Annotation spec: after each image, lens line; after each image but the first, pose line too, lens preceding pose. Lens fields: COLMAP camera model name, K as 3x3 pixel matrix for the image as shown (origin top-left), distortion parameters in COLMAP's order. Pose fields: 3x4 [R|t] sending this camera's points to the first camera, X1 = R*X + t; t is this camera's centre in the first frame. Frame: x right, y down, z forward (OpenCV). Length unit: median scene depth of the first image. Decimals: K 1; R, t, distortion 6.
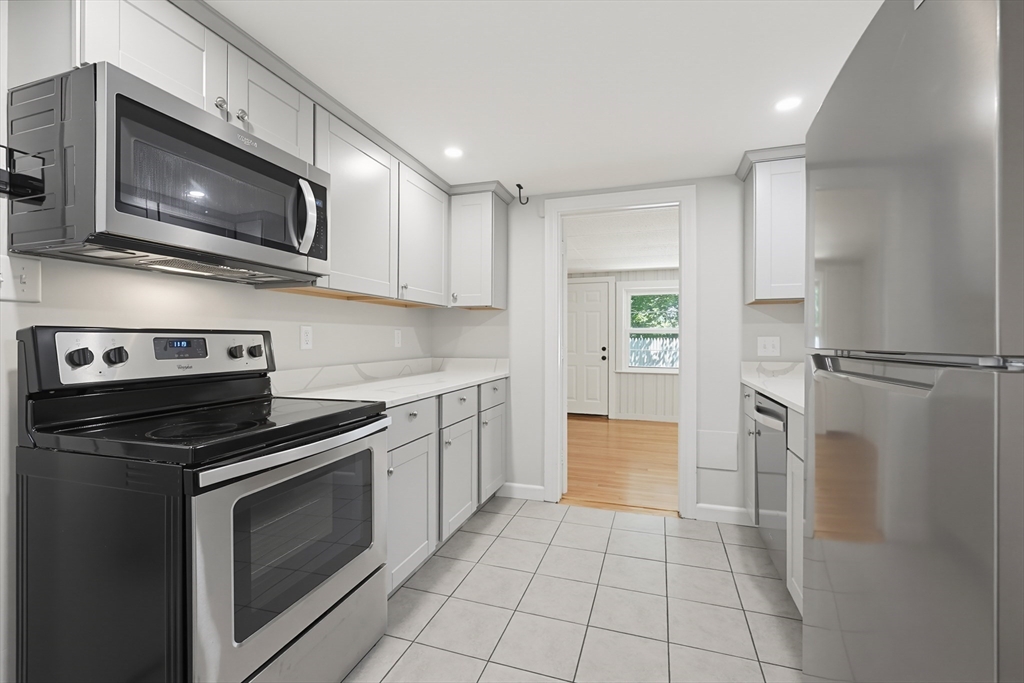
lens RADIAL K [[443.6, 0, 508.9], [0, 443.6, 338.9], [0, 0, 1]] dist [0.009680, 0.000600]
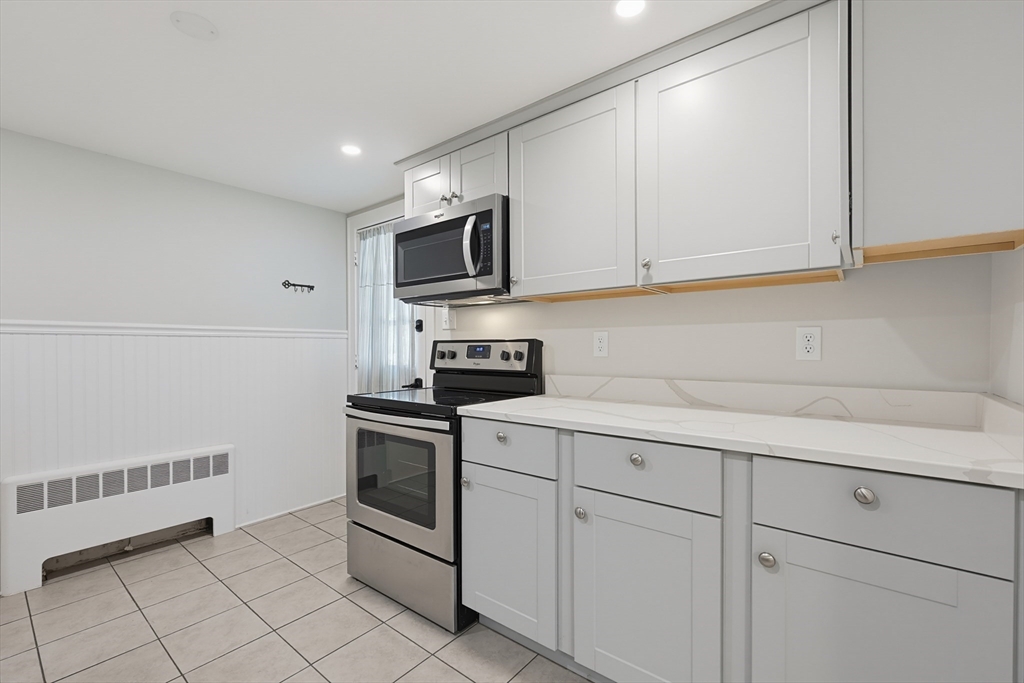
lens RADIAL K [[443.6, 0, 516.5], [0, 443.6, 348.4], [0, 0, 1]] dist [0.009680, 0.000600]
pose [[-0.342842, 0.002396, -0.939390, 0.635515], [0.001680, 0.999997, 0.001937, 0.005437], [0.939392, -0.000914, -0.342845, 1.507502]]
